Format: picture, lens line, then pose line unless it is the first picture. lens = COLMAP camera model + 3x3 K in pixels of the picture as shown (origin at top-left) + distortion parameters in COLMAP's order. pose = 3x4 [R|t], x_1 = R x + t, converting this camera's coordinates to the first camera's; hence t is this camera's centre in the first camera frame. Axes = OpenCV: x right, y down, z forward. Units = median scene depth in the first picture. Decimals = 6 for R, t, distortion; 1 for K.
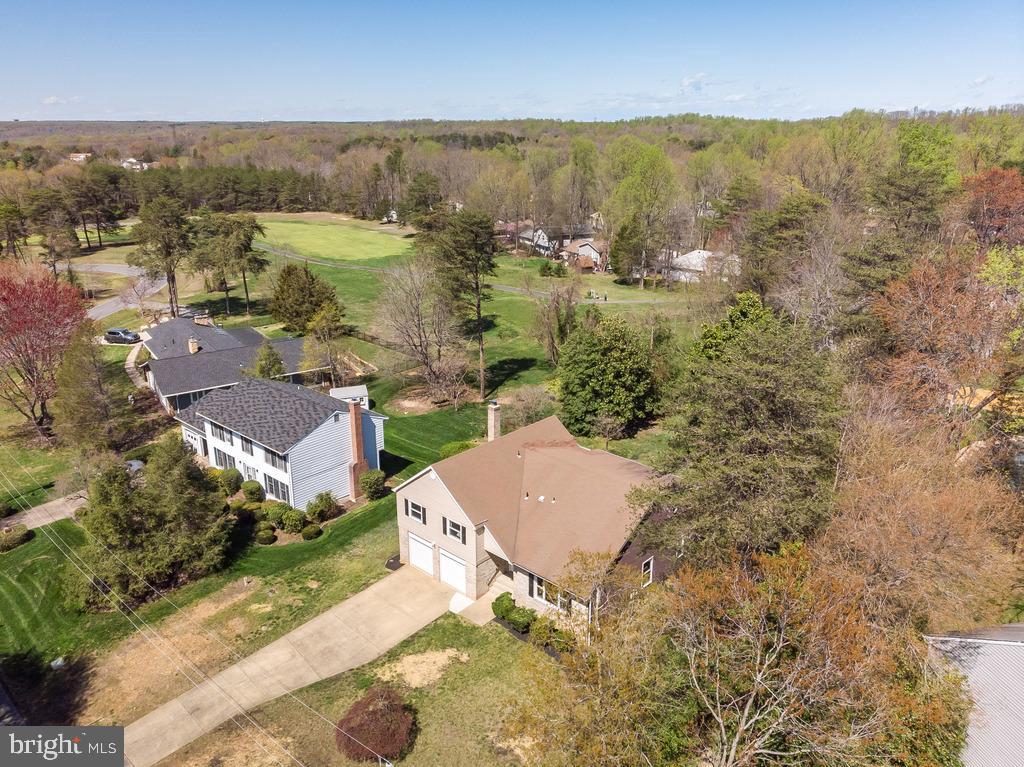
lens RADIAL K [[756.9, 0, 506.5], [0, 756.9, 386.8], [0, 0, 1]] dist [0.005085, -0.009588]
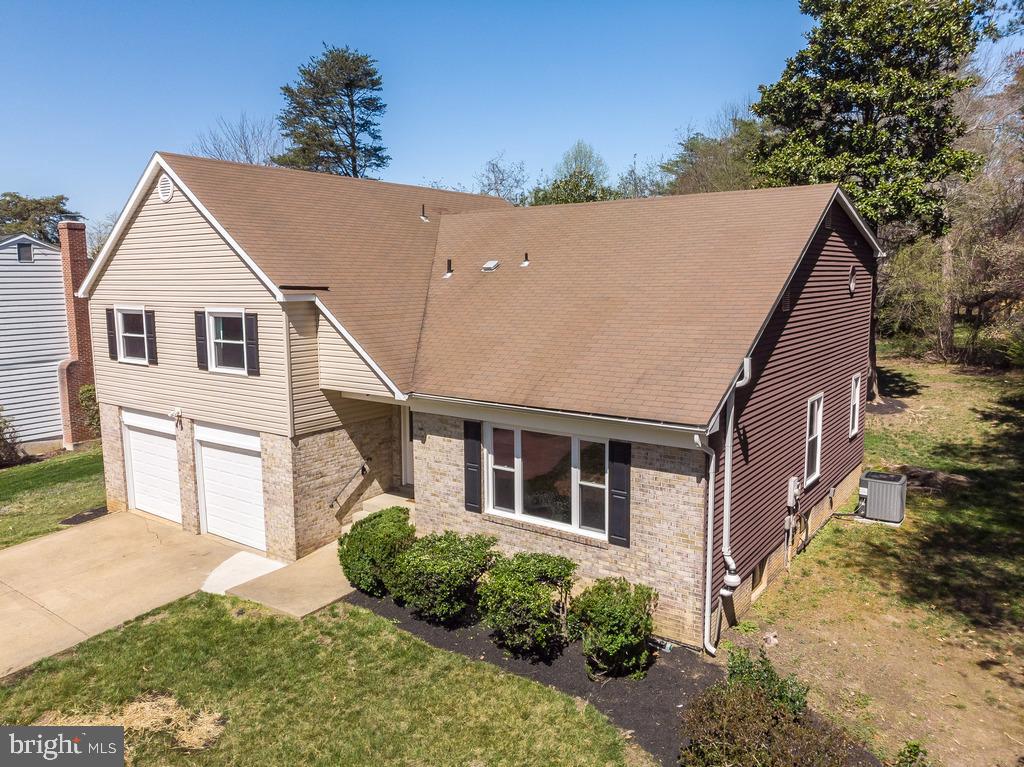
lens RADIAL K [[756.9, 0, 509.2], [0, 756.9, 376.1], [0, 0, 1]] dist [0.005085, -0.009588]
pose [[0.991702, -0.021741, 0.126704, 0.009094], [0.044797, 0.982263, -0.182078, 0.258278], [-0.120499, 0.186243, 0.975086, 0.645197]]
